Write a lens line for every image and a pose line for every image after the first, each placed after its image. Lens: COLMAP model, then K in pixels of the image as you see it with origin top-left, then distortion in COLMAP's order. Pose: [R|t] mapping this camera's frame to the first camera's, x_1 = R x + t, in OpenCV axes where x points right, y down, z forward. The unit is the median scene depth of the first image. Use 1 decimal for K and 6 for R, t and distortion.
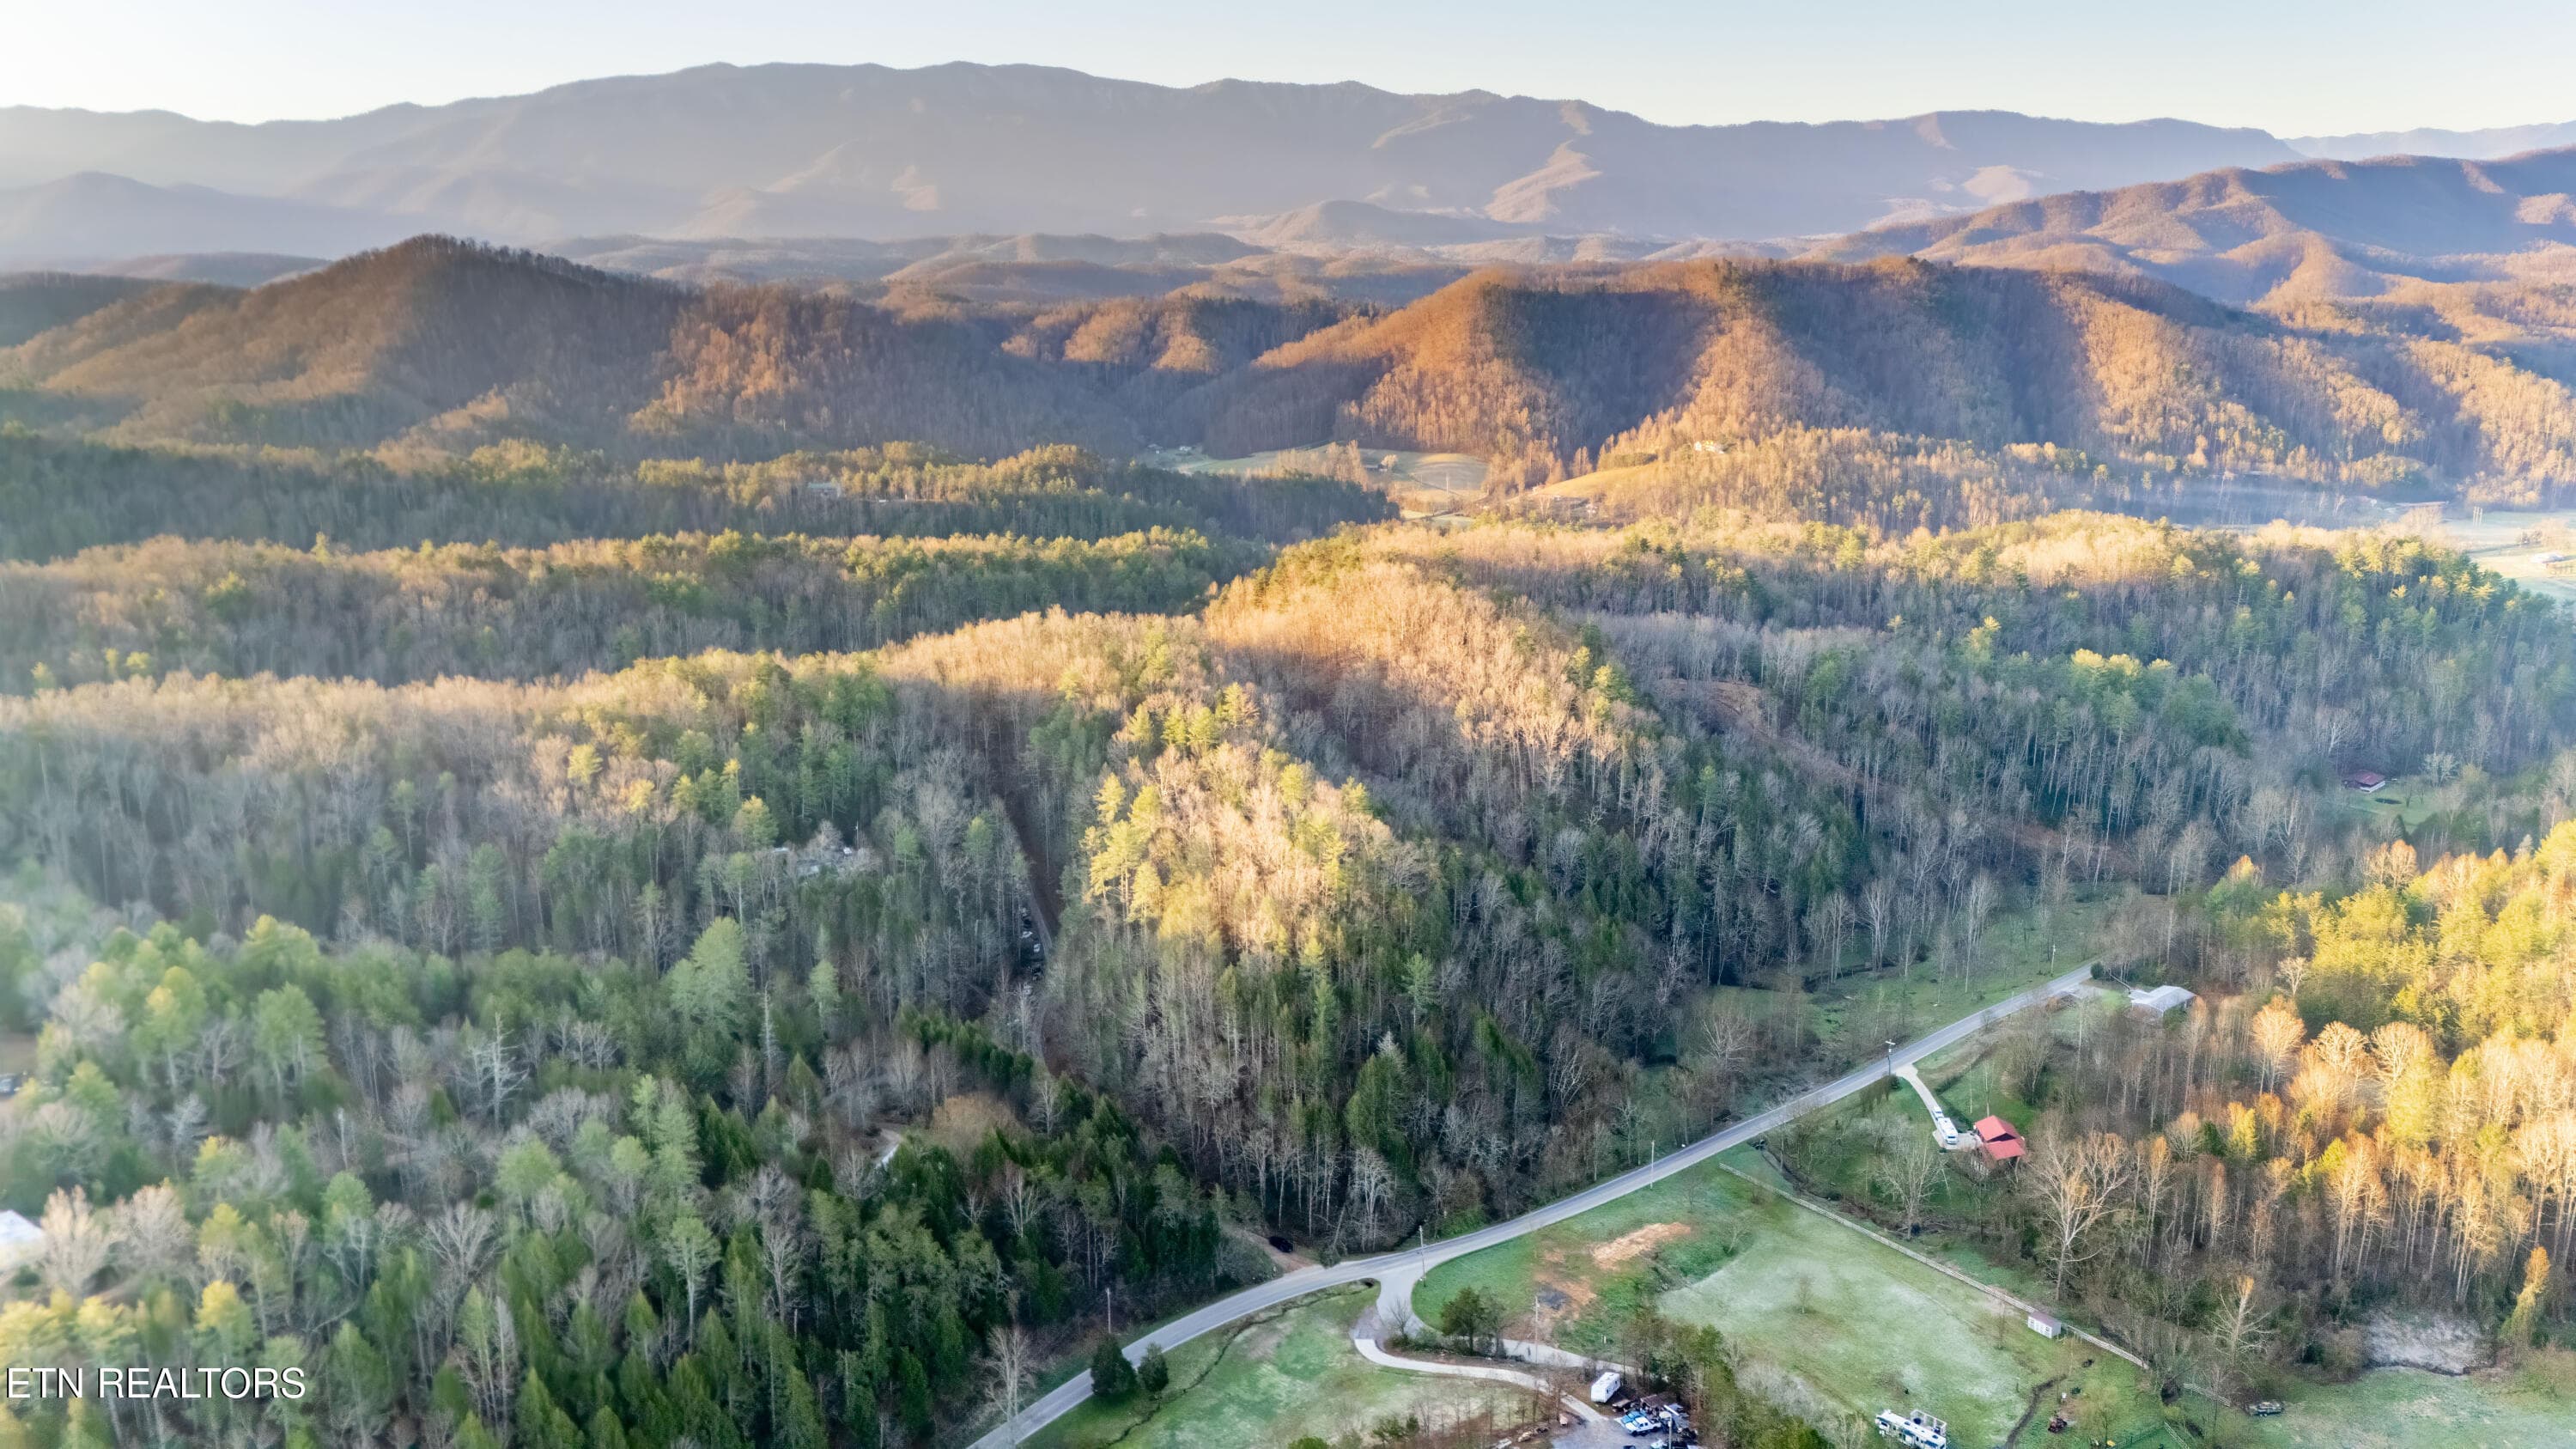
lens RADIAL K [[1888.3, 0, 1295.0], [0, 1888.3, 726.1], [0, 0, 1]] dist [0.083915, -0.080892]
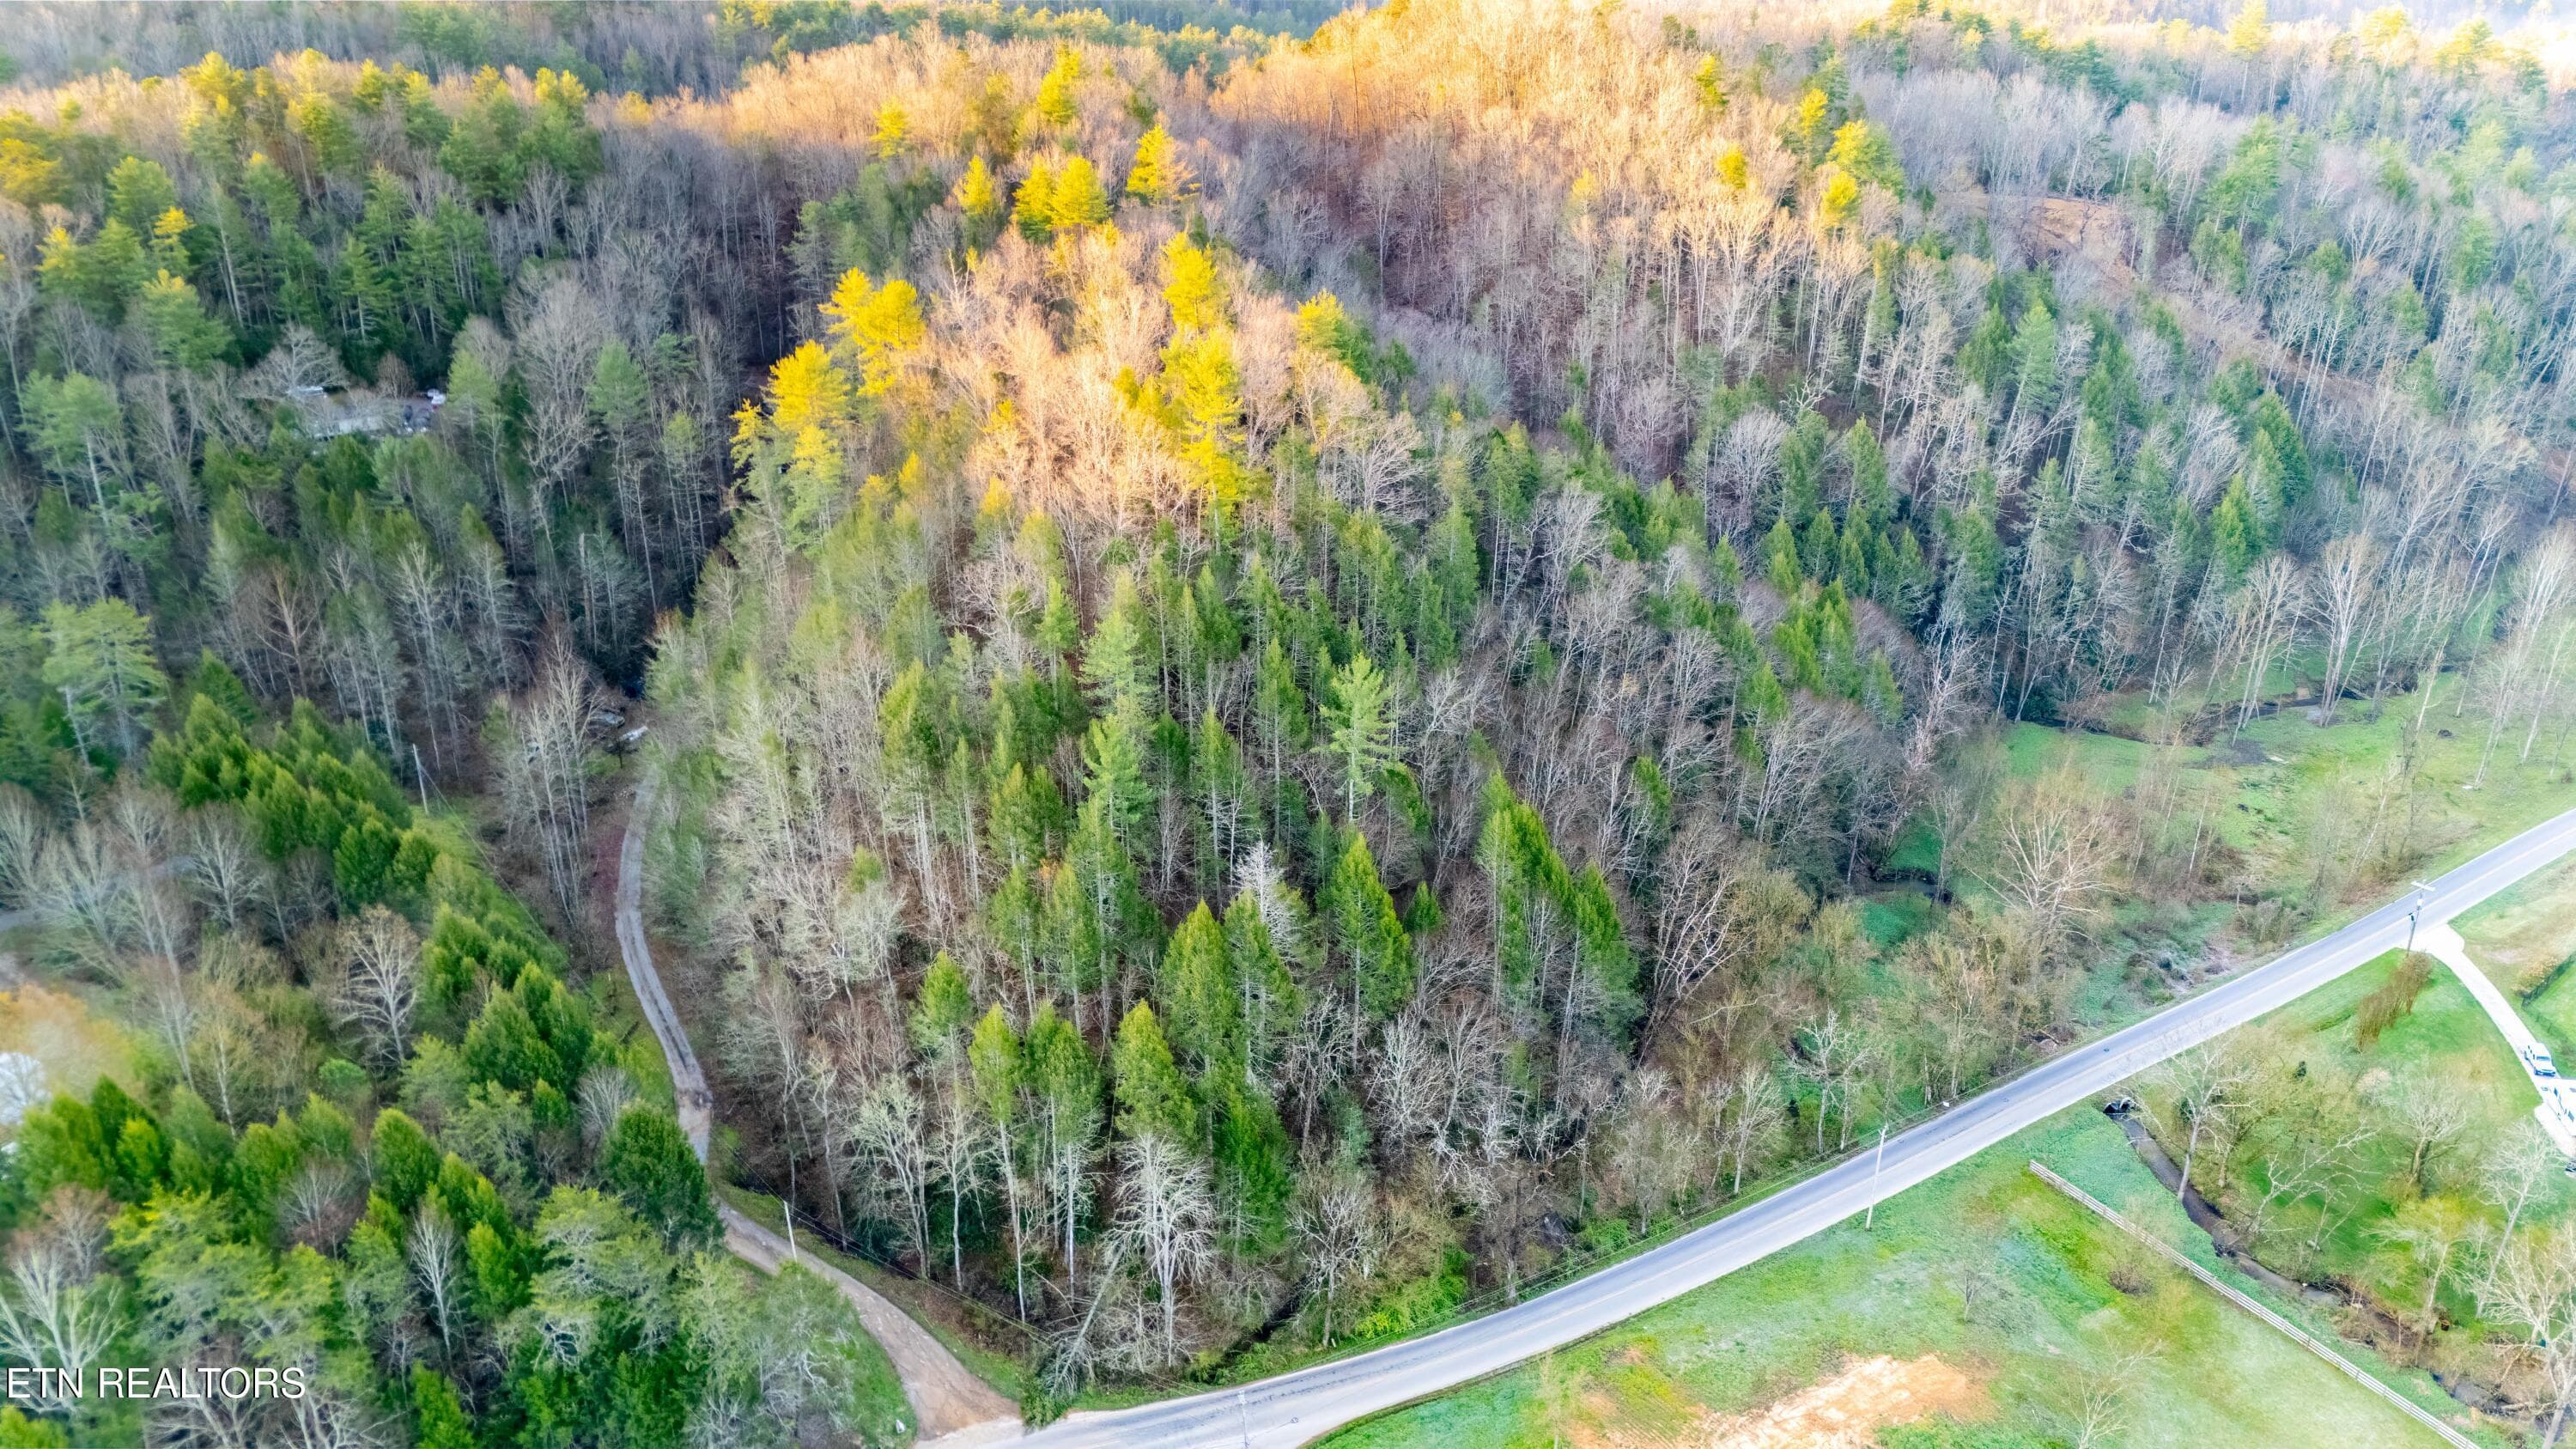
lens RADIAL K [[1842.2, 0, 1292.7], [0, 1842.2, 794.5], [0, 0, 1]] dist [0.065570, -0.075812]
pose [[0.993735, 0.056726, -0.096292, 0.069487], [-0.033837, 0.973883, 0.224516, 0.043926], [0.106513, -0.219852, 0.969701, 0.446521]]
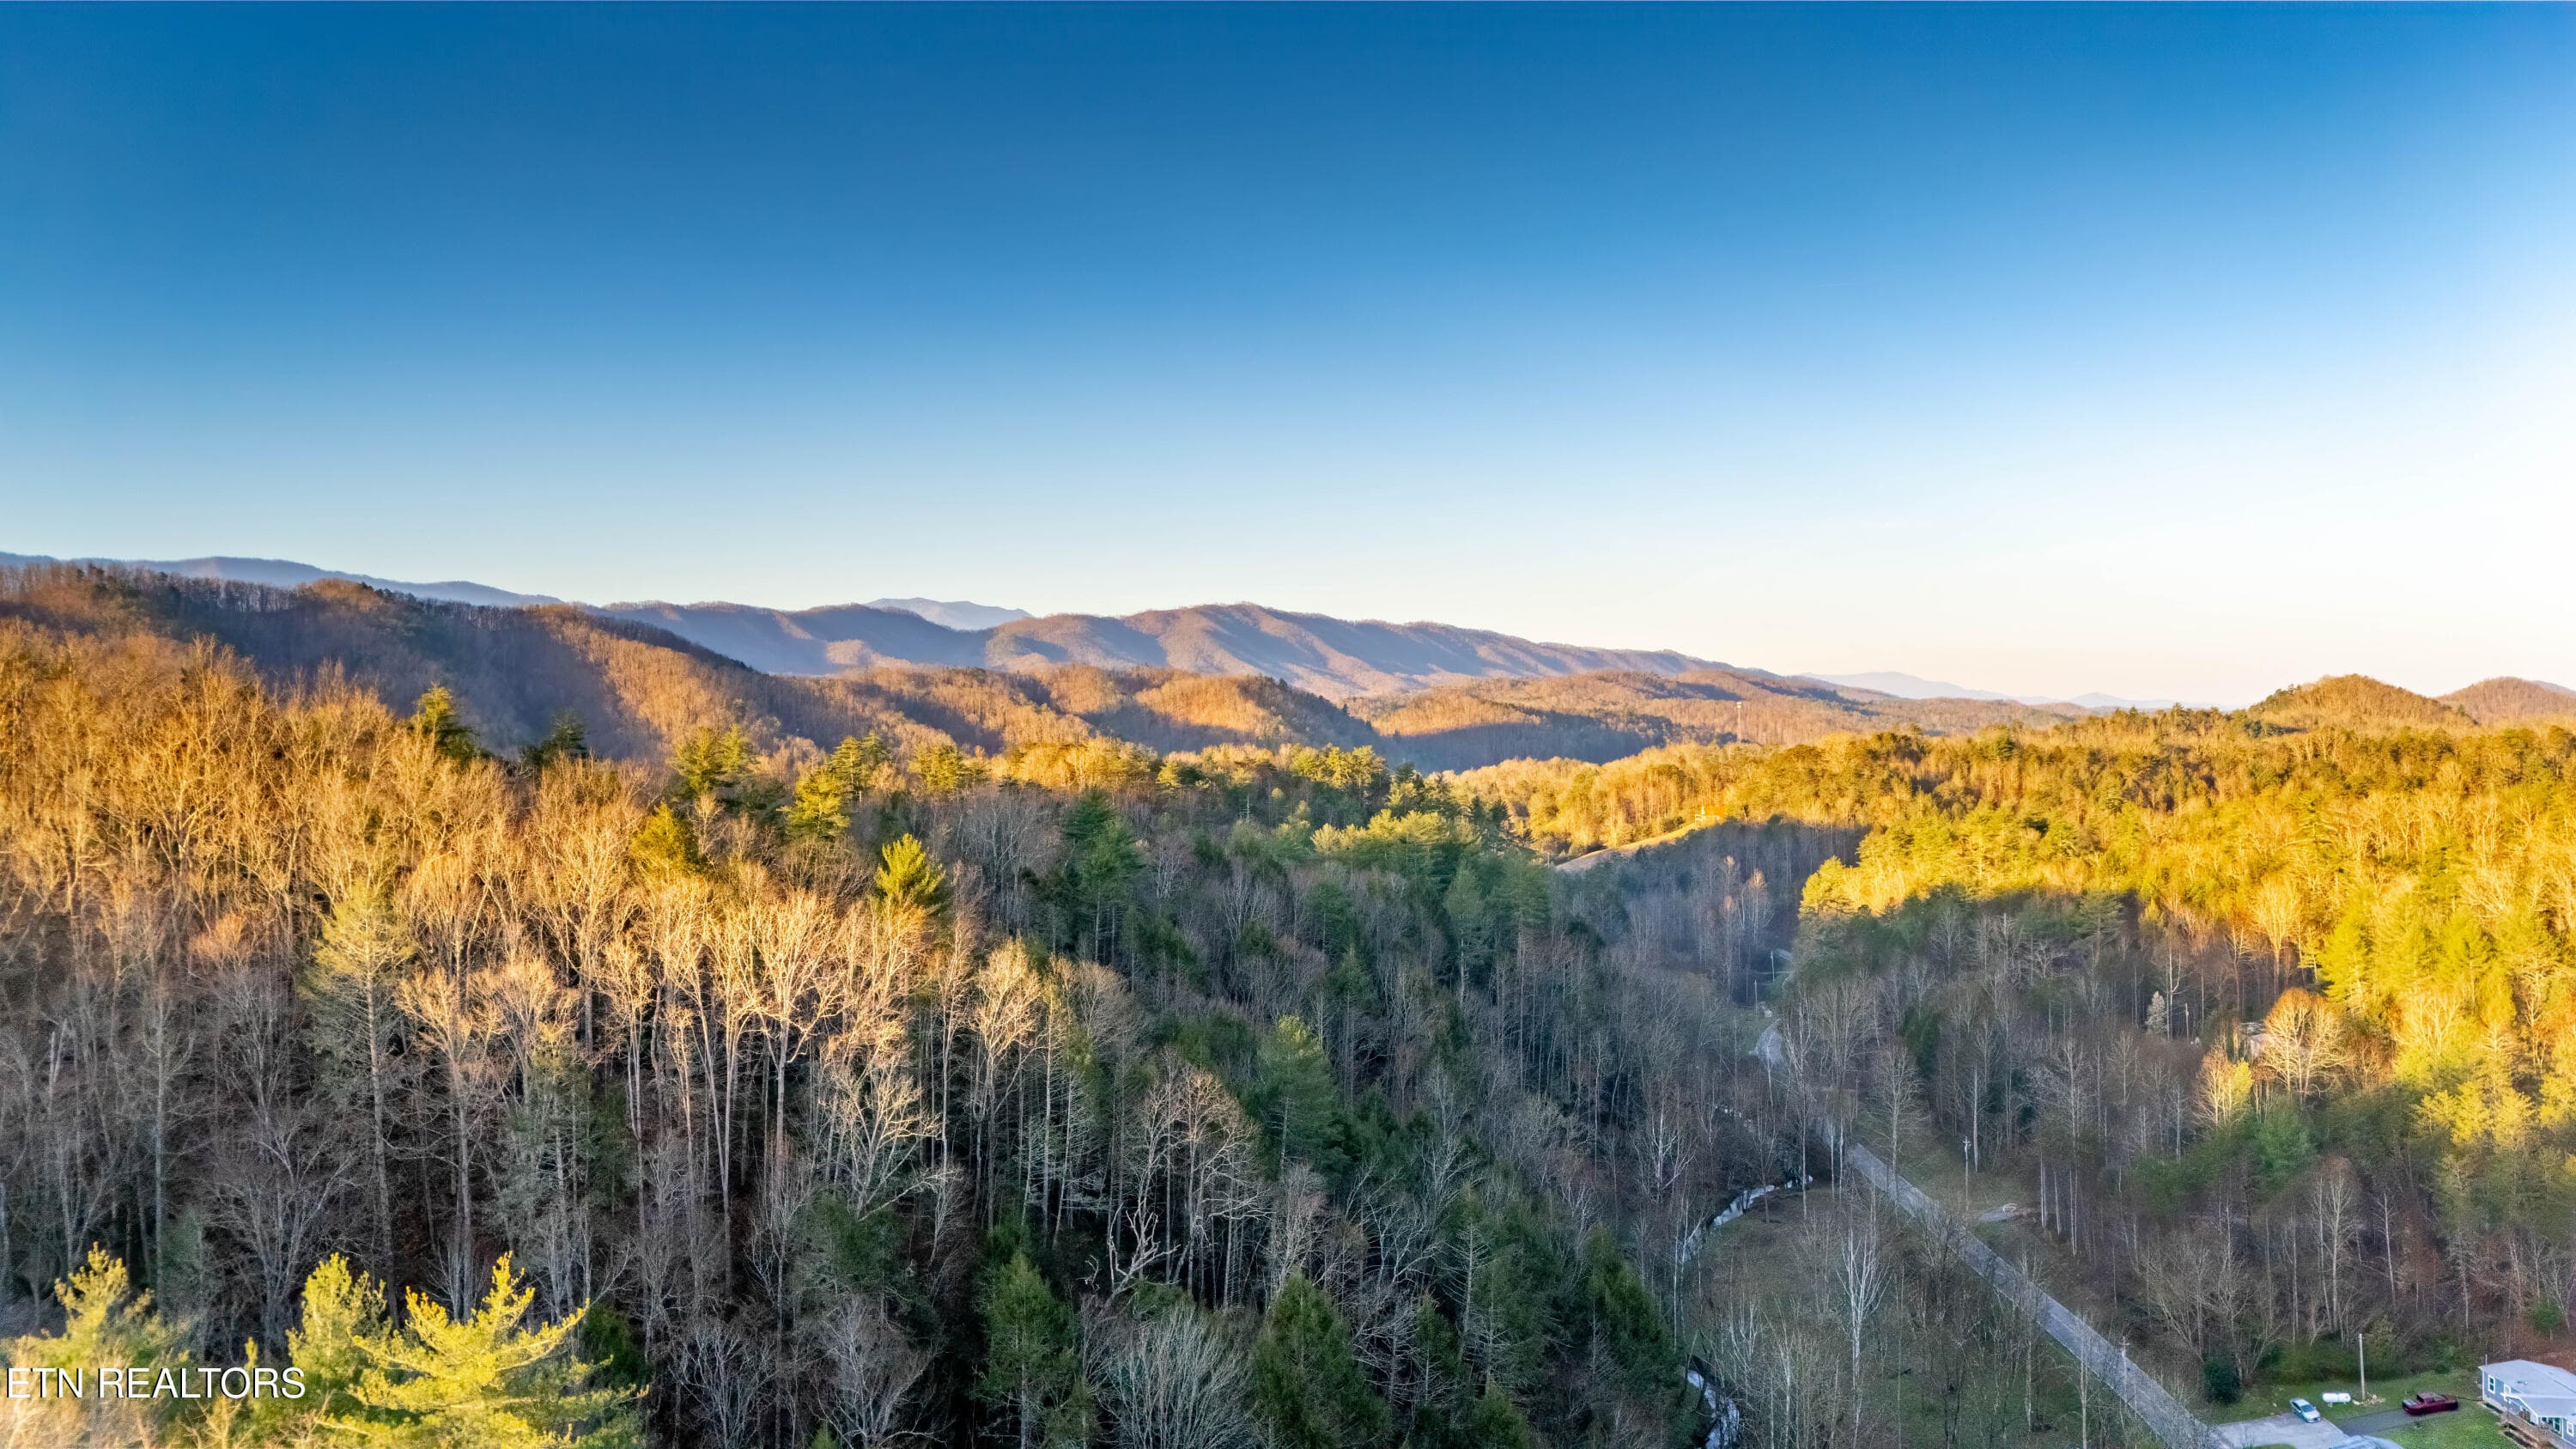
lens RADIAL K [[1888.3, 0, 1295.0], [0, 1888.3, 726.1], [0, 0, 1]] dist [0.083915, -0.080892]
pose [[0.673052, 0.002755, 0.739590, -0.007420], [0.175586, 0.970808, -0.163406, 0.025734], [-0.718450, 0.239843, 0.652920, 0.783570]]
